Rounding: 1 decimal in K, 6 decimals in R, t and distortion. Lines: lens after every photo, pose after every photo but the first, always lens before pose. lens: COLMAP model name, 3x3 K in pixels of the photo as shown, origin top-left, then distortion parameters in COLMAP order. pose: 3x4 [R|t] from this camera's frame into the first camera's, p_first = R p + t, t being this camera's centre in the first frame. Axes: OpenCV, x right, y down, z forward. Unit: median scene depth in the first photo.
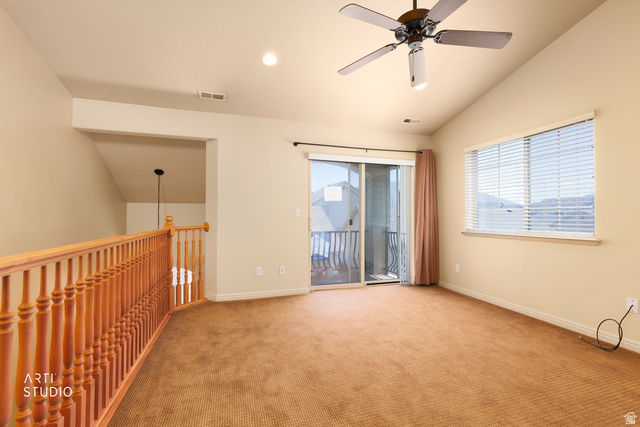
lens RADIAL K [[284.9, 0, 322.1], [0, 284.9, 211.8], [0, 0, 1]] dist [0.002147, -0.000016]
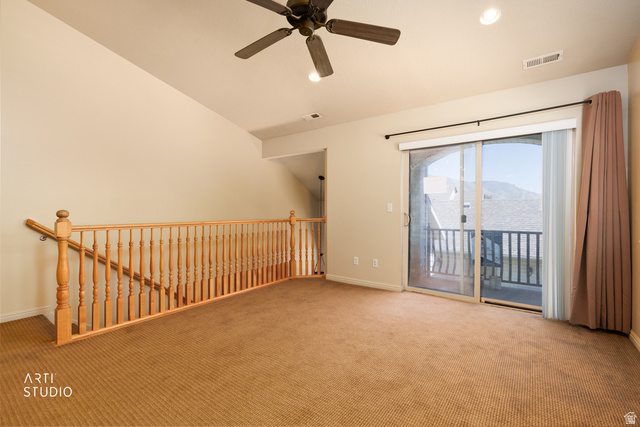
lens RADIAL K [[284.9, 0, 322.1], [0, 284.9, 211.8], [0, 0, 1]] dist [0.002147, -0.000016]
pose [[0.589607, 0.002984, -0.807685, 0.792113], [0.009956, 0.999890, 0.010963, 0.008350], [0.807629, -0.014505, 0.589513, 0.331159]]
